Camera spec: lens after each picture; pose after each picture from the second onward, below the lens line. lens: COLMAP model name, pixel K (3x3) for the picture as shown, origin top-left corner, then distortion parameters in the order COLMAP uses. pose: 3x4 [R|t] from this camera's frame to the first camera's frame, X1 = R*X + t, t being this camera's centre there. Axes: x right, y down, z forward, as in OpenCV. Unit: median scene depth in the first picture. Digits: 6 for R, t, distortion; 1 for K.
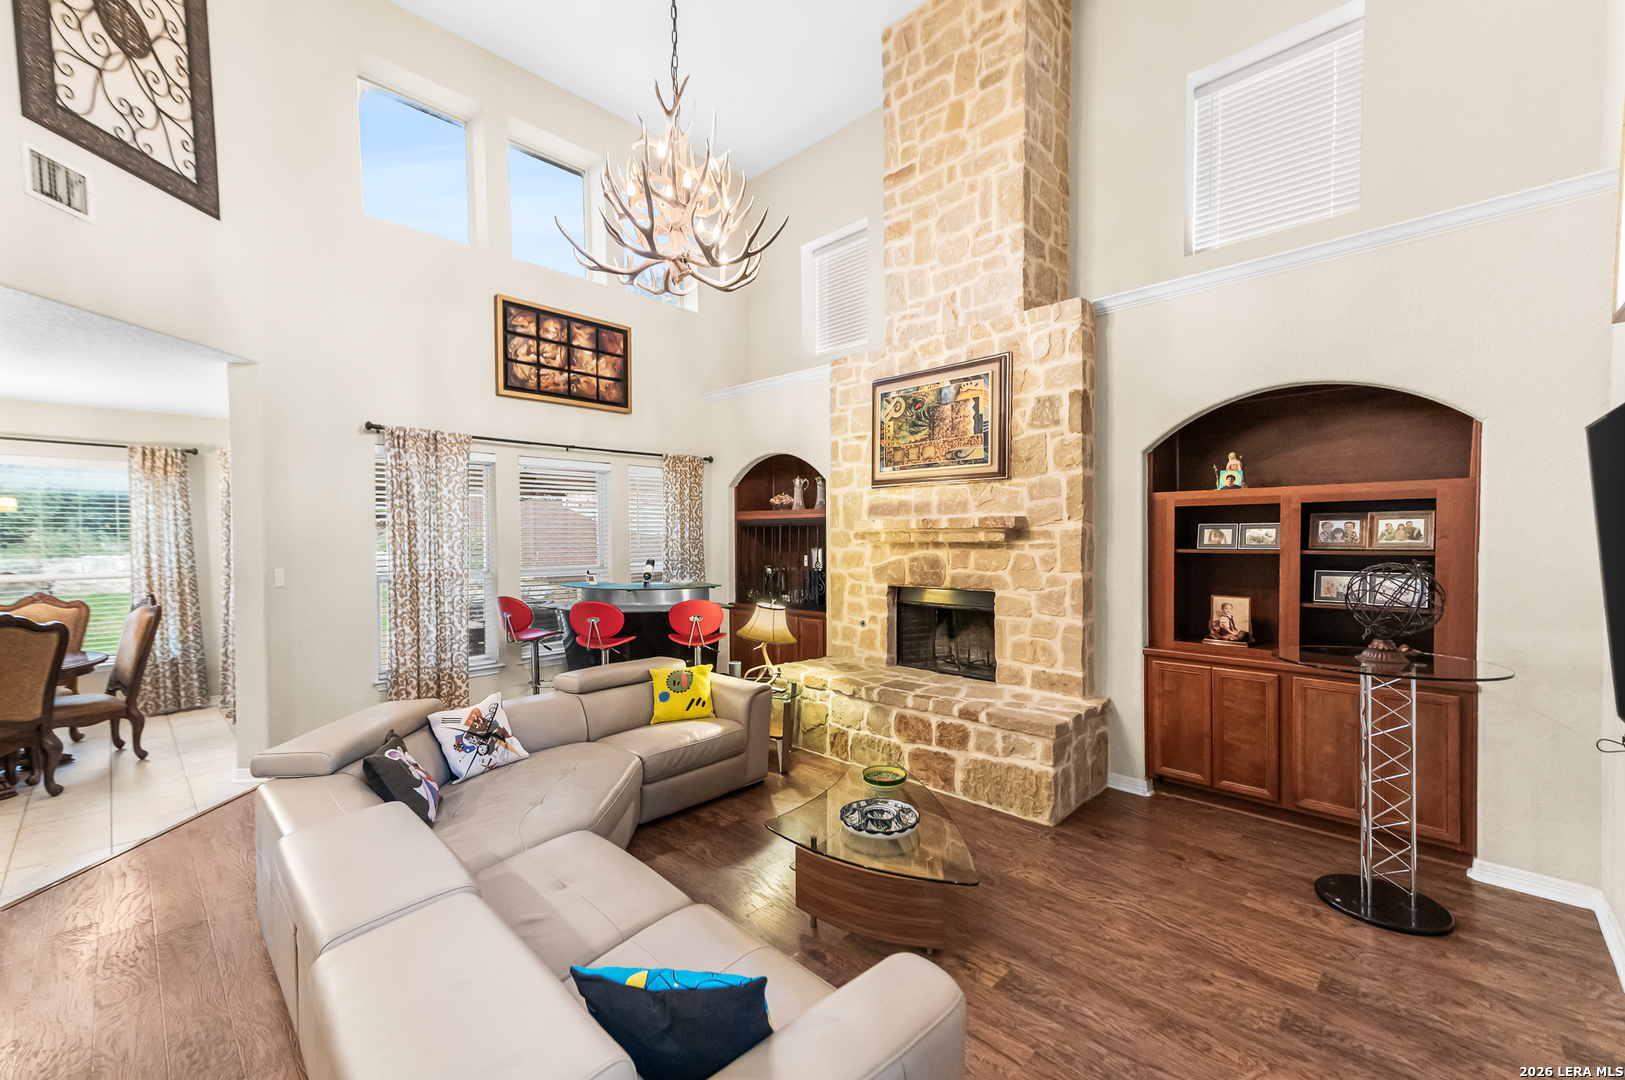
lens RADIAL K [[660.3, 0, 789.6], [0, 660.3, 553.2], [0, 0, 1]] dist [0.004273, -0.000120]
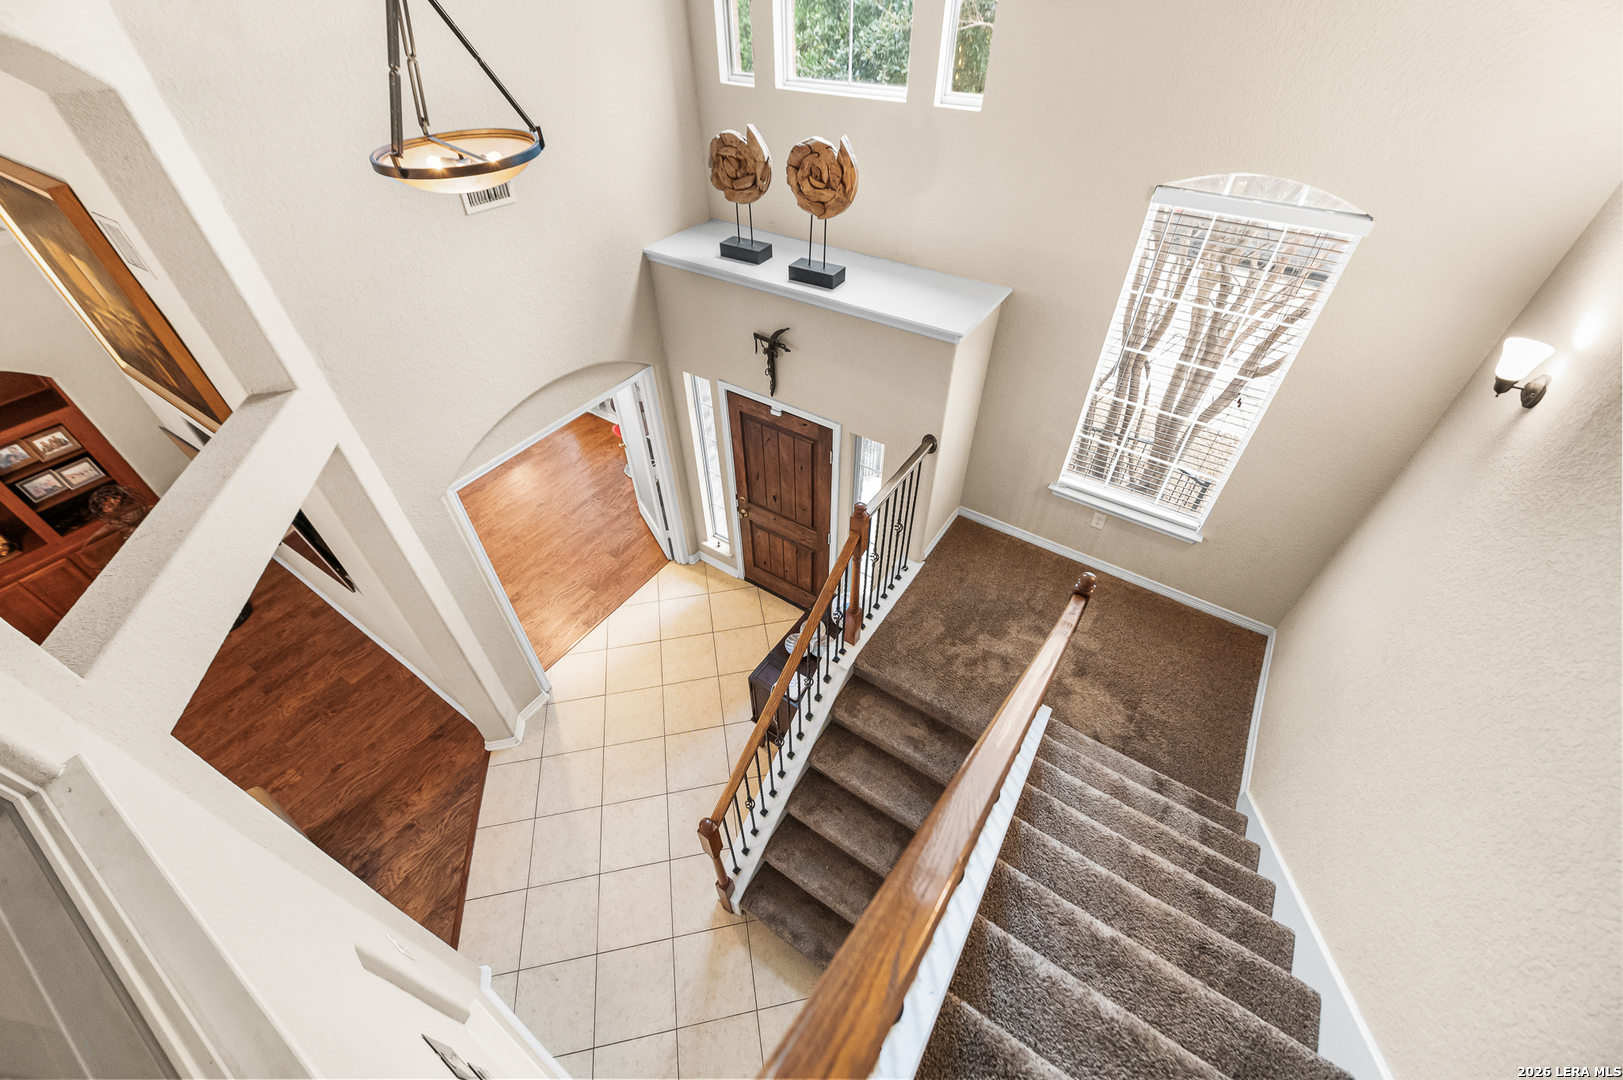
lens RADIAL K [[659.5, 0, 779.0], [0, 659.5, 536.4], [0, 0, 1]] dist [0.004273, -0.000120]
pose [[-0.181557, -0.667950, 0.721720, -0.462295], [0.058623, 0.725260, 0.685974, -0.603516], [-0.981632, 0.166853, -0.092519, -0.344580]]
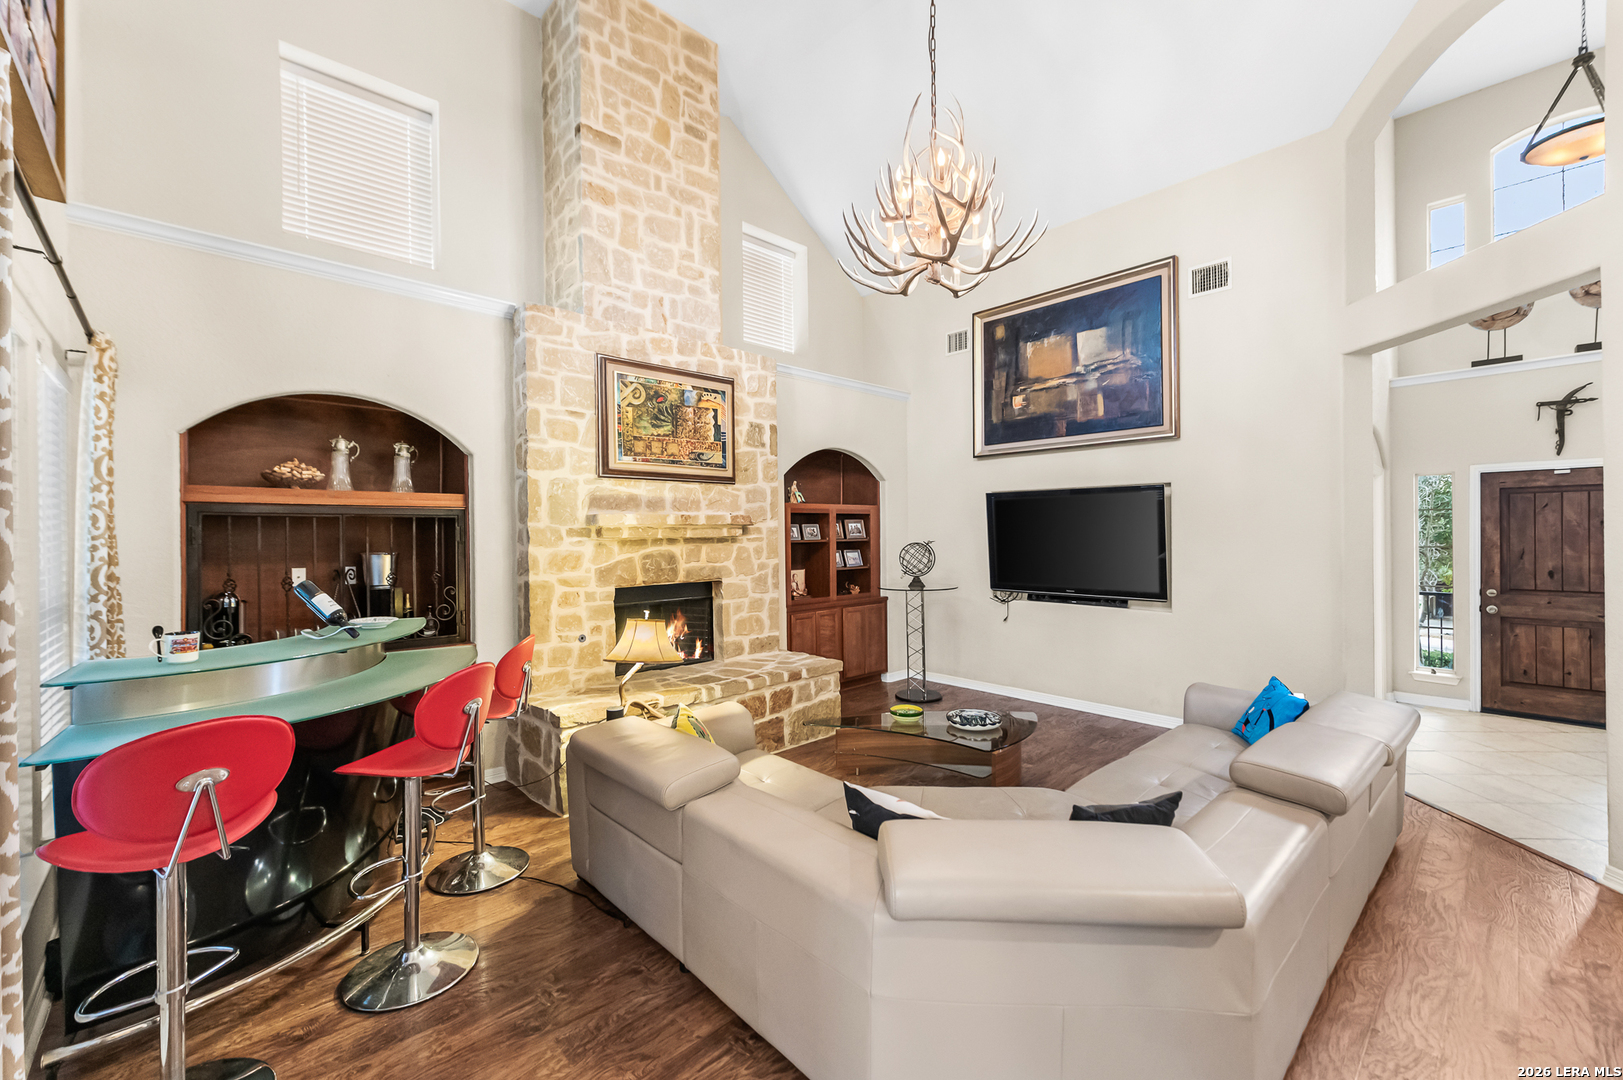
lens RADIAL K [[659.5, 0, 800.9], [0, 659.5, 533.3], [0, 0, 1]] dist [0.004273, -0.000120]
pose [[0.036989, 0.006793, 0.999293, -0.812483], [0.040545, 0.999143, -0.008293, -0.008010], [-0.998493, 0.040823, 0.036682, 0.794997]]
